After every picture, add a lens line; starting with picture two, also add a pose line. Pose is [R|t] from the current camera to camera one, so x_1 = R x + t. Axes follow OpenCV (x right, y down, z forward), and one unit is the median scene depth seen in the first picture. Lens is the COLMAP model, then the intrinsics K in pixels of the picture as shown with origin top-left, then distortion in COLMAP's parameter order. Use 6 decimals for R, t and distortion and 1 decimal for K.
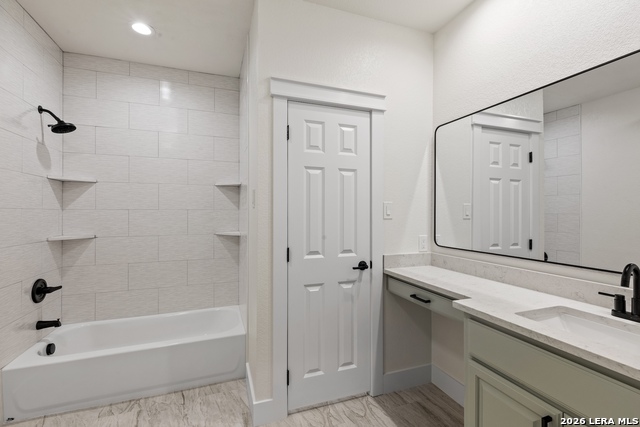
lens RADIAL K [[286.8, 0, 319.5], [0, 286.8, 209.0], [0, 0, 1]] dist [0.003507, 0.000592]
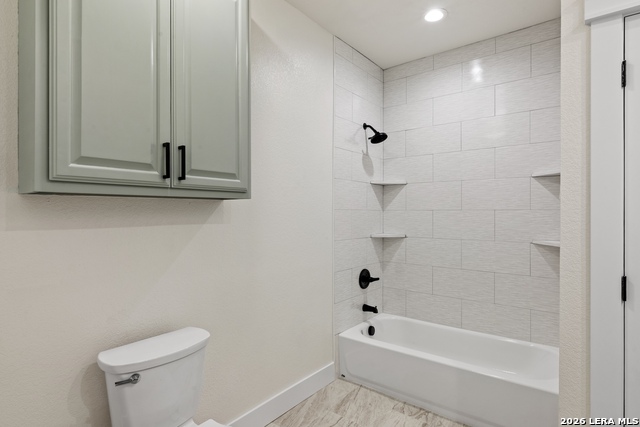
lens RADIAL K [[337.2, 0, 315.6], [0, 337.2, 210.3], [0, 0, 1]] dist [0.000288, 0.000952]
pose [[0.530125, -0.003988, -0.847910, 0.091552], [0.007532, 0.999972, 0.000006, -0.000396], [0.847886, -0.006389, 0.530140, 0.084458]]
